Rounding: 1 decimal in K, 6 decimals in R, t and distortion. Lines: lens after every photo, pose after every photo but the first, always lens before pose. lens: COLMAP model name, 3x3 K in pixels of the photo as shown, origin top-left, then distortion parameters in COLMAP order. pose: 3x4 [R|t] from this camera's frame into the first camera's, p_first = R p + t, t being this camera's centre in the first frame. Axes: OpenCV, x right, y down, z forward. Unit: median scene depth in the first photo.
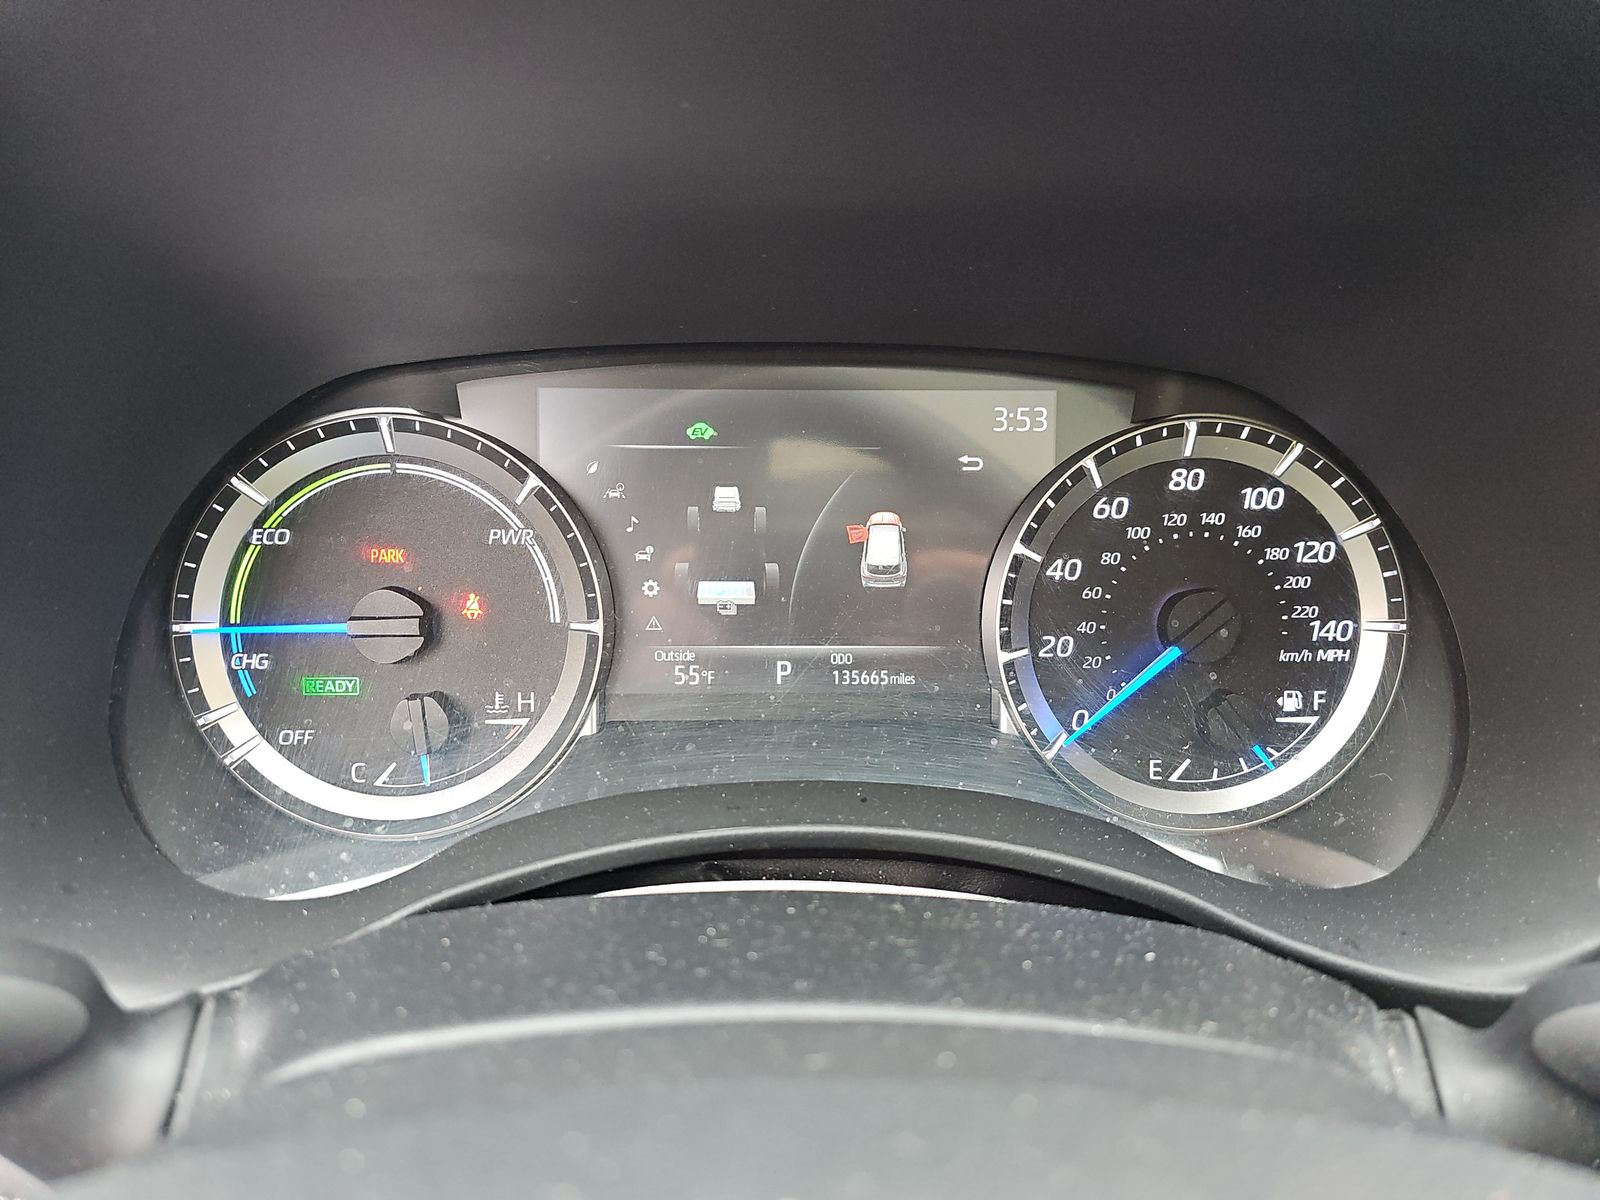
lens RADIAL K [[1089.2, 0, 798.4], [0, 1089.2, 602.0], [0, 0, 1]] dist [0.035311, -0.007283]
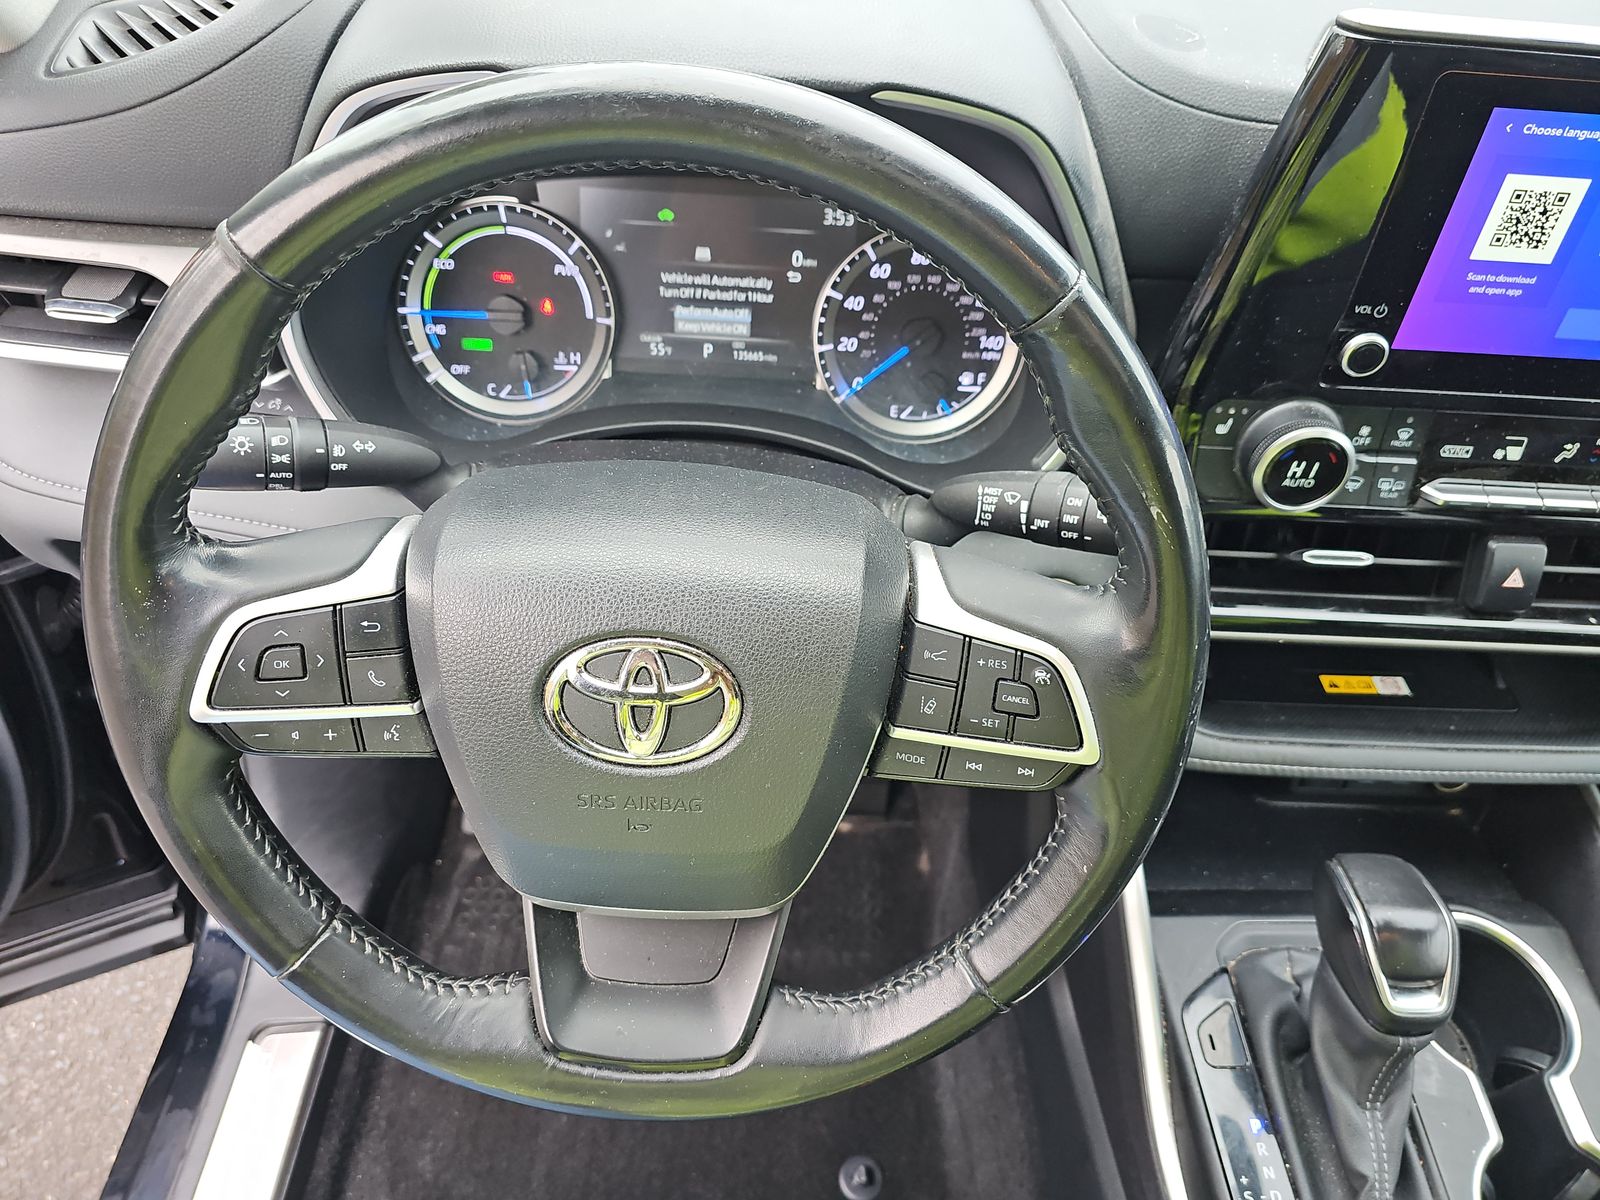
lens RADIAL K [[1089.2, 0, 797.8], [0, 1089.2, 599.4], [0, 0, 1]] dist [0.035311, -0.007283]
pose [[0.998487, 0.054630, -0.006272, 0.187578], [-0.050217, 0.952364, 0.300801, -0.108030], [0.022406, -0.300031, 0.953666, -1.001865]]
